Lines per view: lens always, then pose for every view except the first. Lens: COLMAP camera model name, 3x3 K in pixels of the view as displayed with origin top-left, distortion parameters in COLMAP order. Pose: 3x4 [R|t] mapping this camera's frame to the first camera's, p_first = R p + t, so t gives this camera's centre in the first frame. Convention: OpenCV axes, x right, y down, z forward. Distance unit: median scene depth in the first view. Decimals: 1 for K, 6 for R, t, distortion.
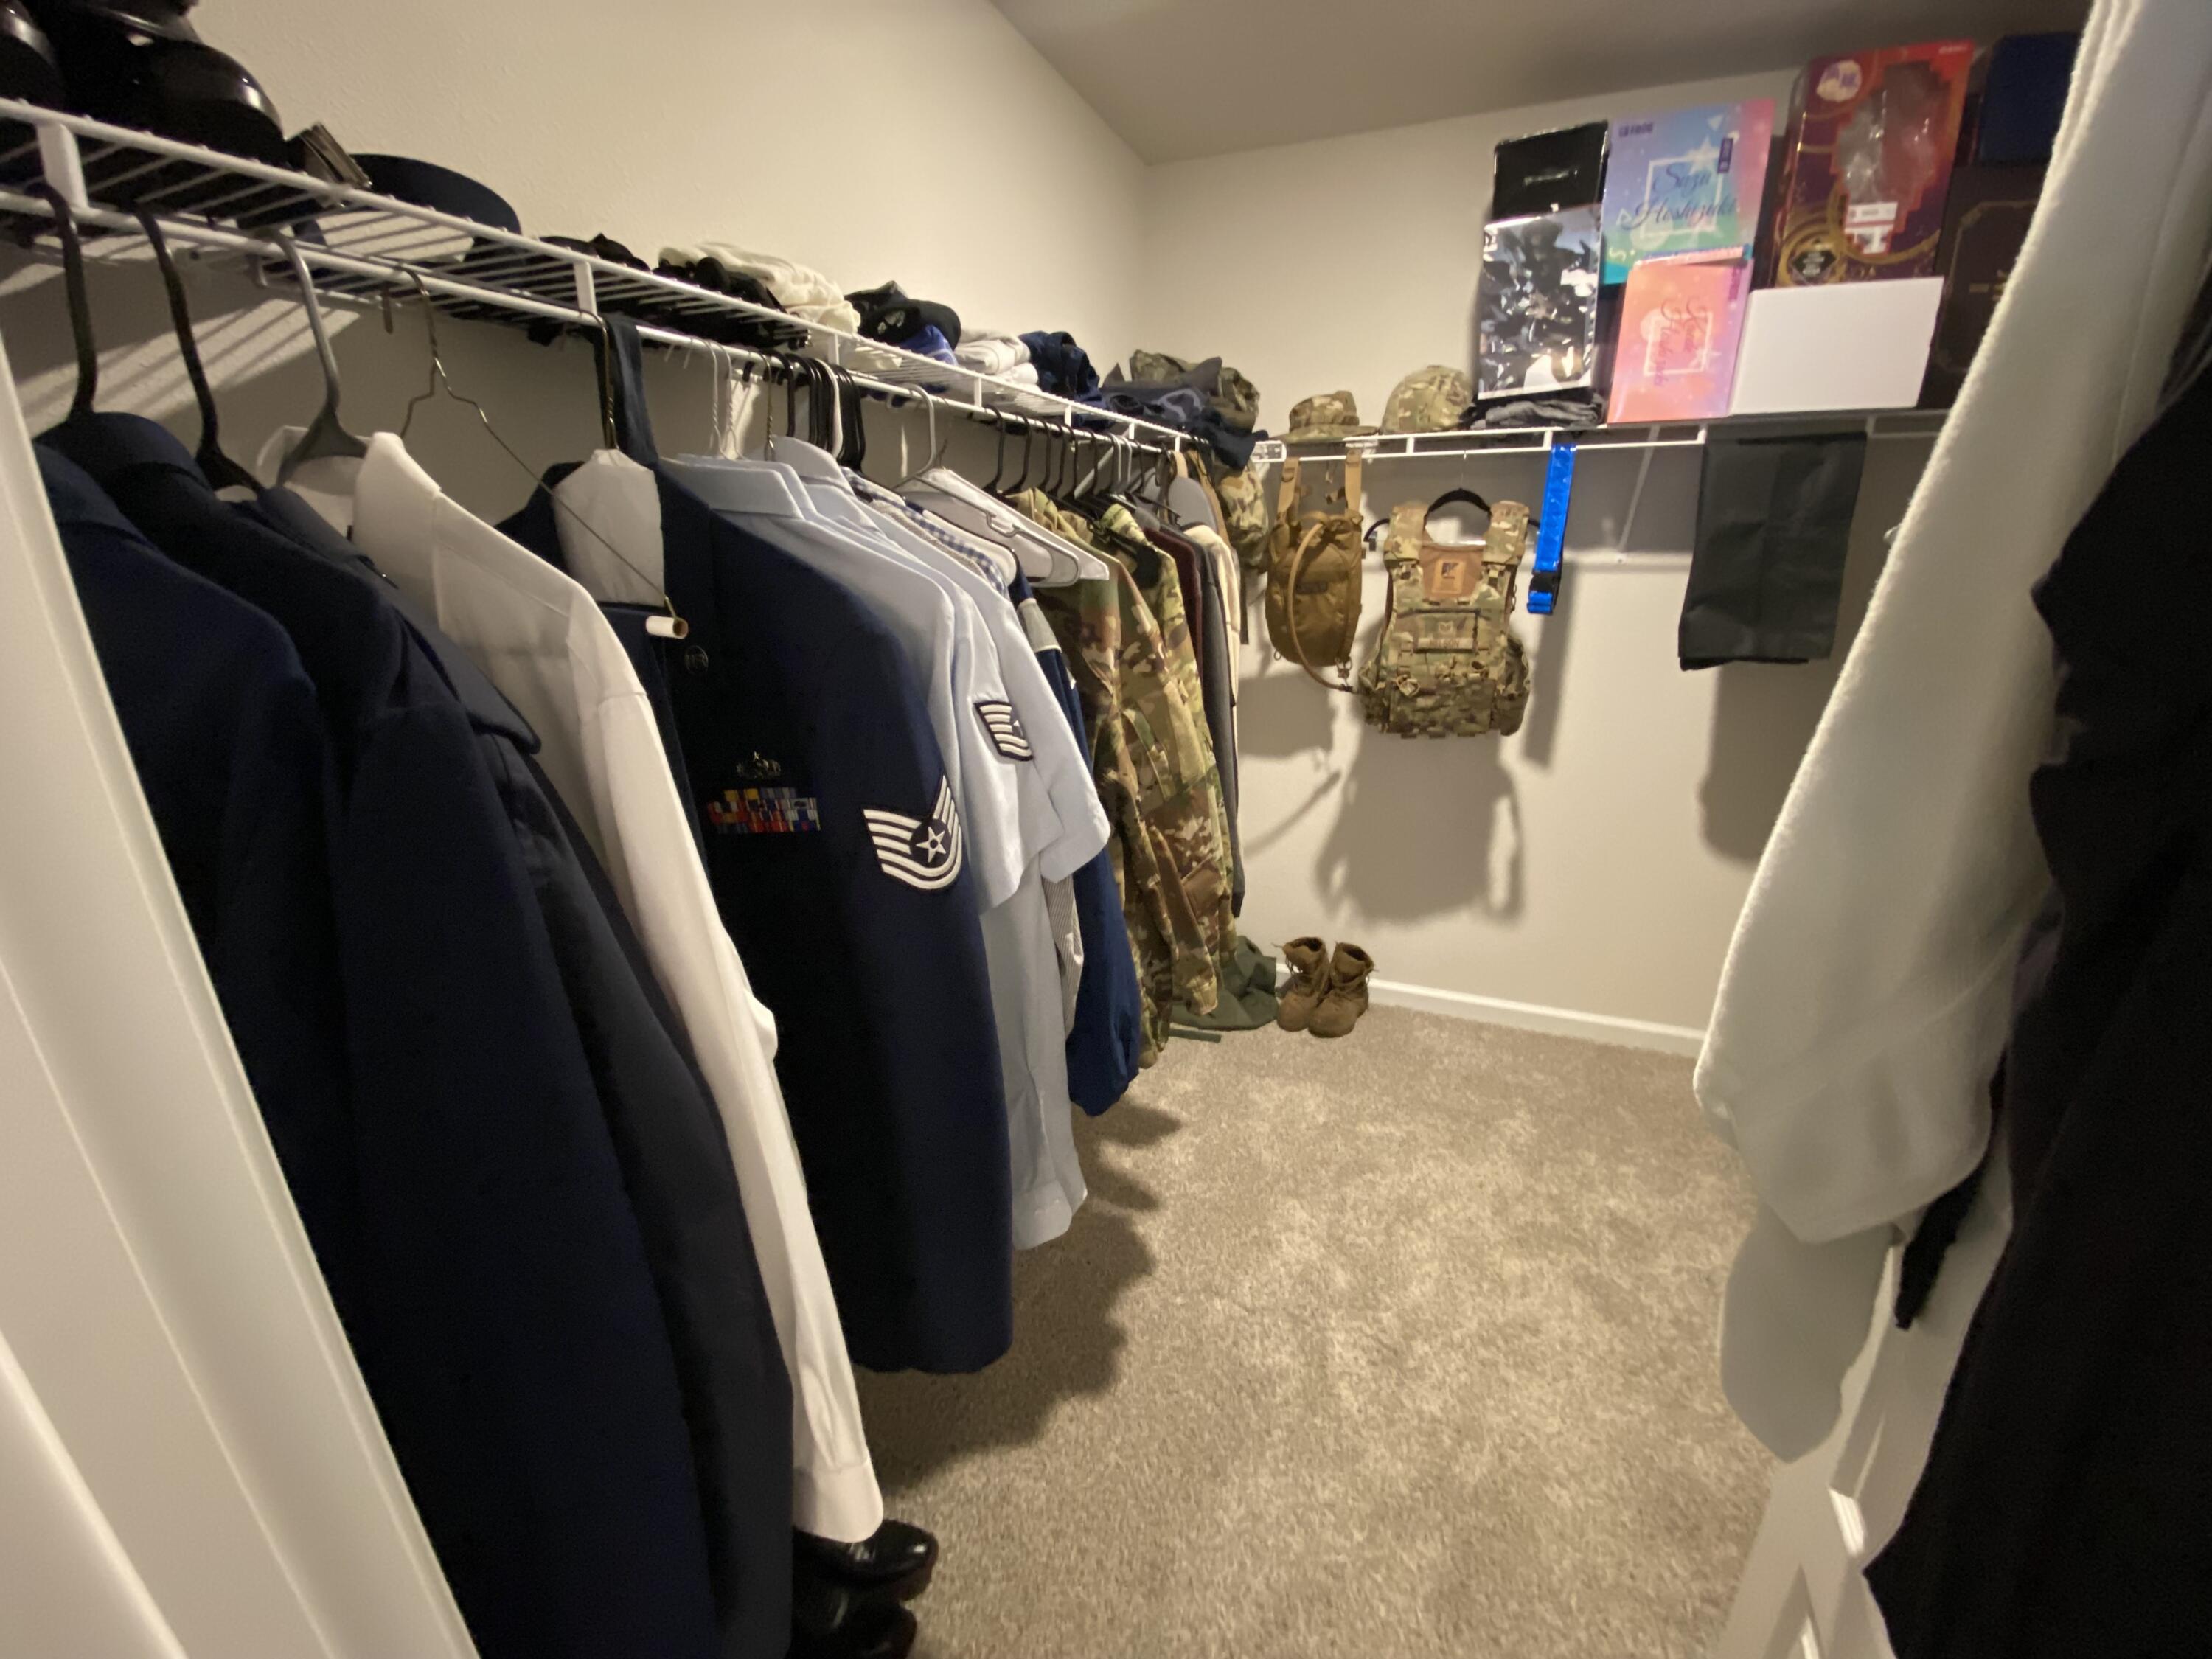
lens RADIAL K [[908.3, 0, 1111.2], [0, 908.3, 827.5], [0, 0, 1]] dist [0.045658, -0.031908]
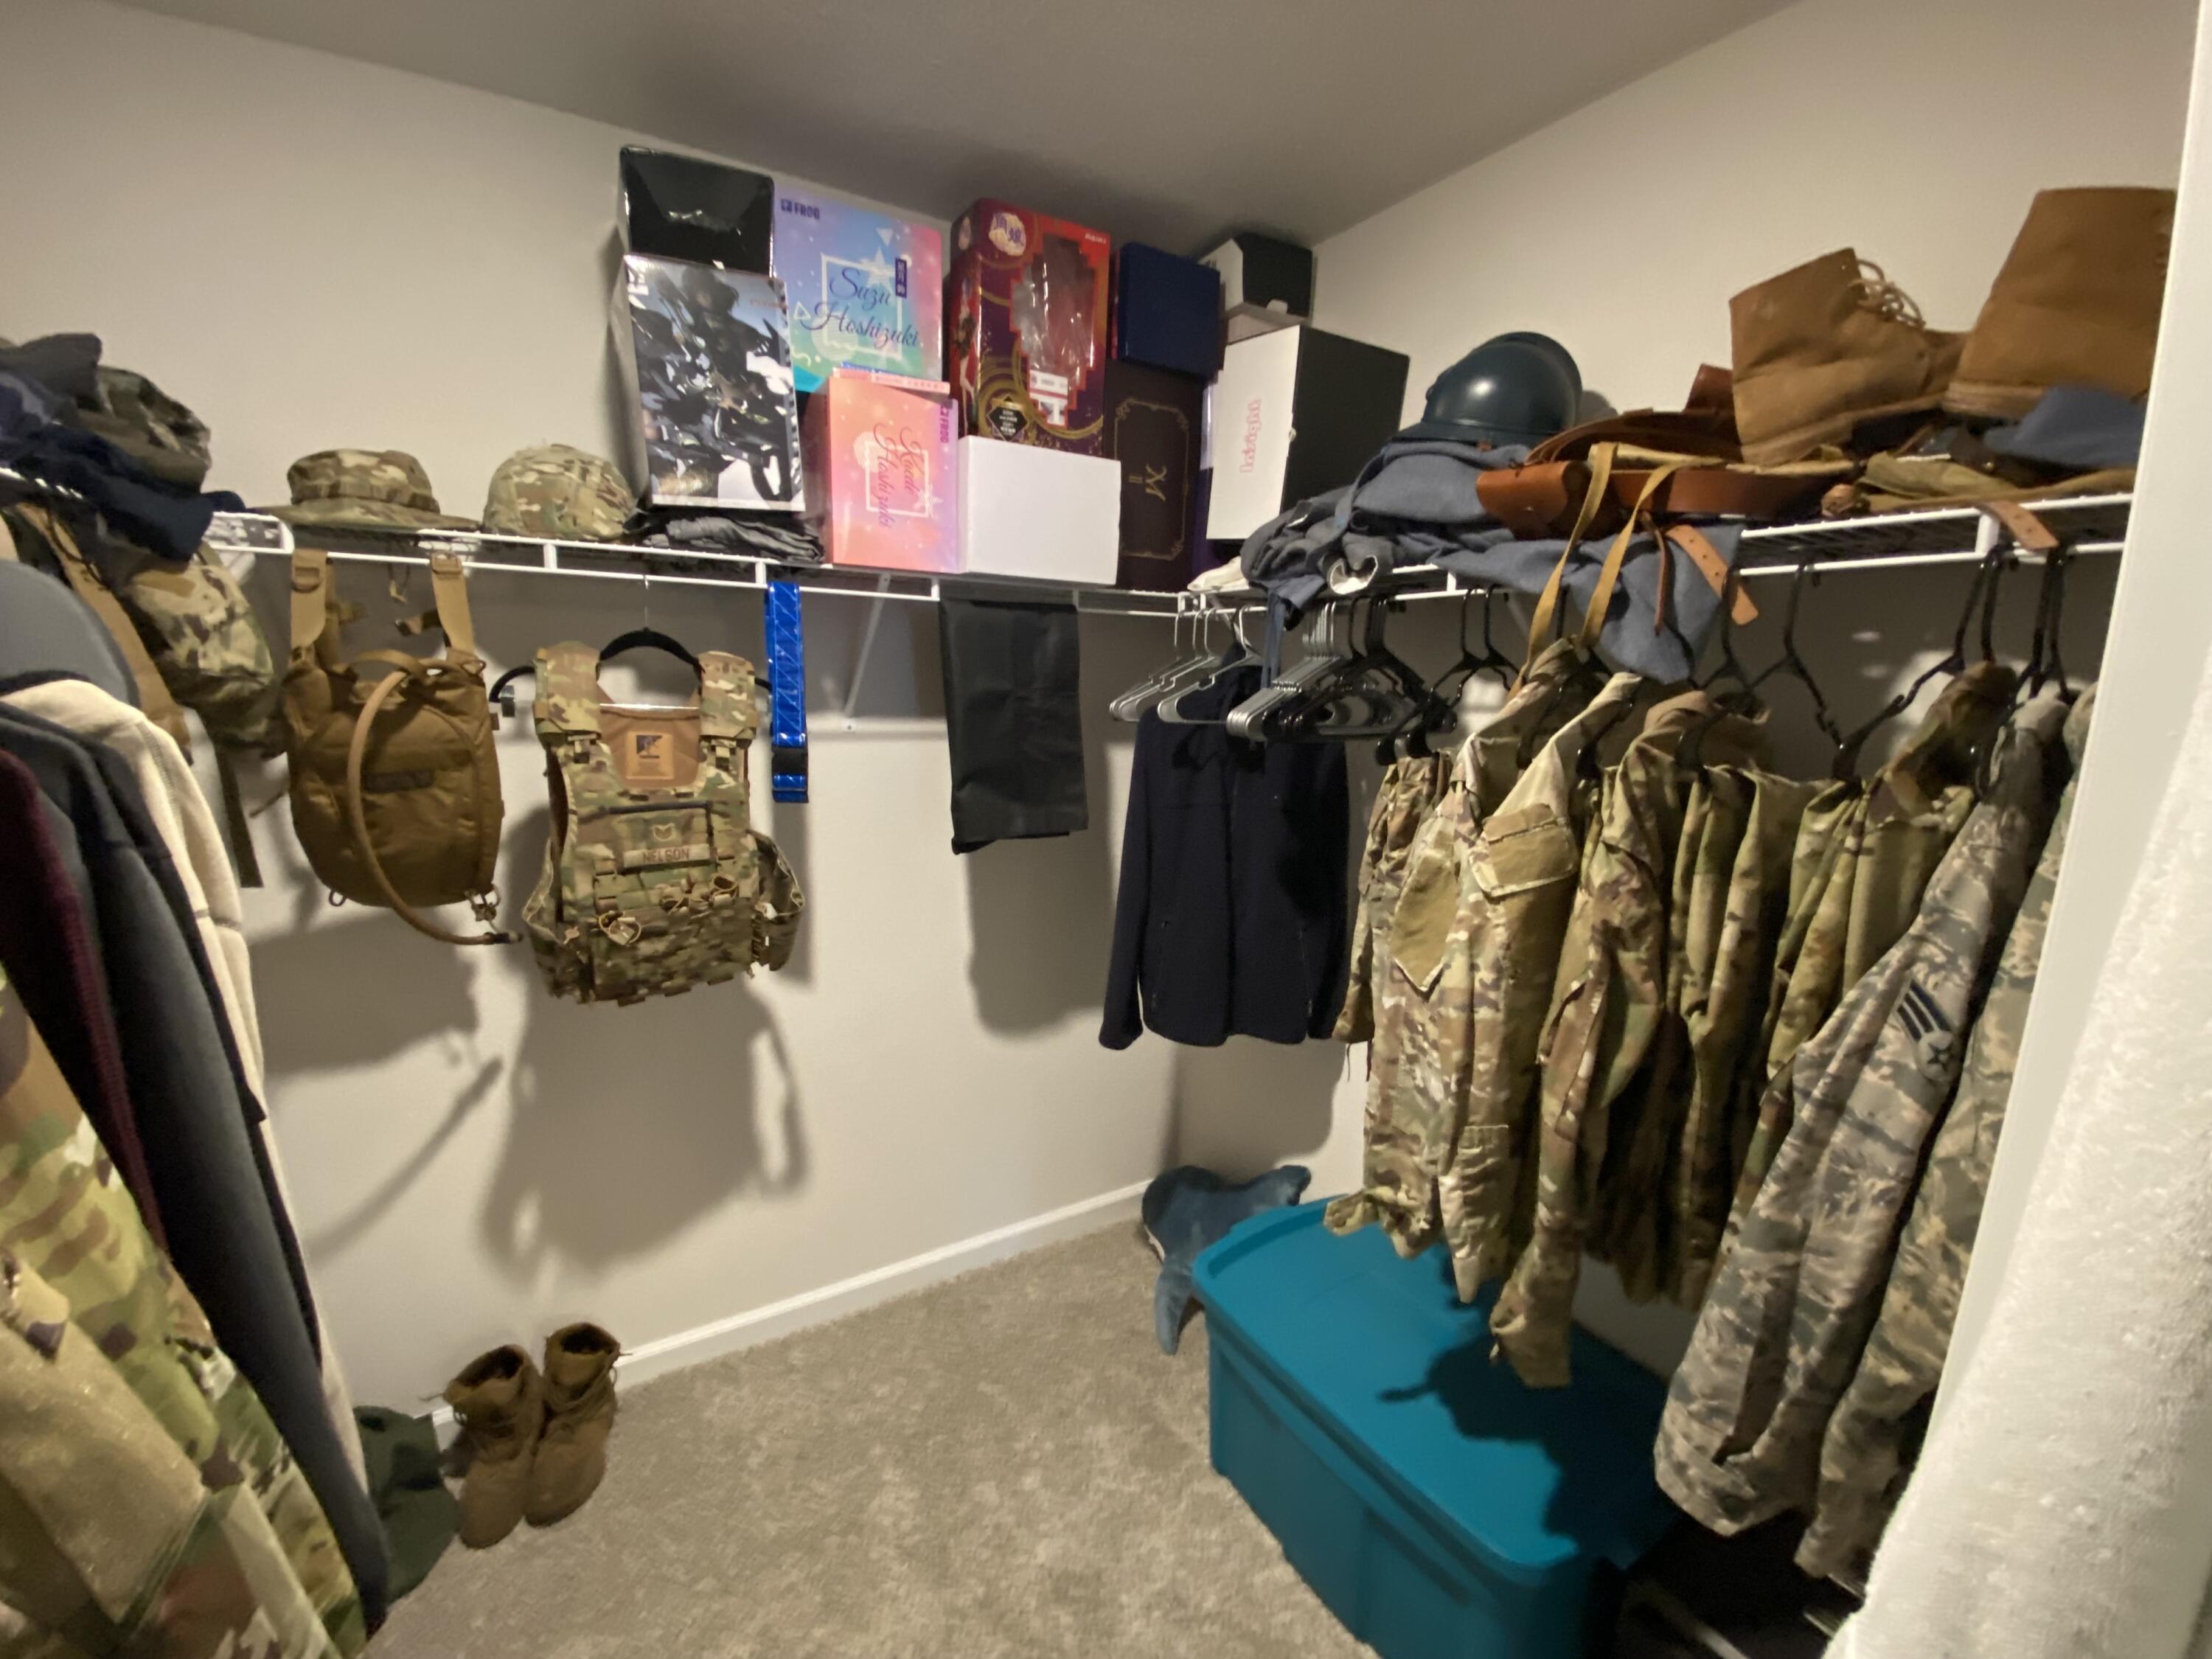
lens RADIAL K [[906.9, 0, 1108.1], [0, 906.9, 836.9], [0, 0, 1]] dist [0.009623, -0.011040]
pose [[0.612503, -0.111897, 0.782508, 0.052244], [0.209351, 0.977544, -0.024081, -0.135259], [-0.762241, 0.178568, 0.622175, 0.360012]]
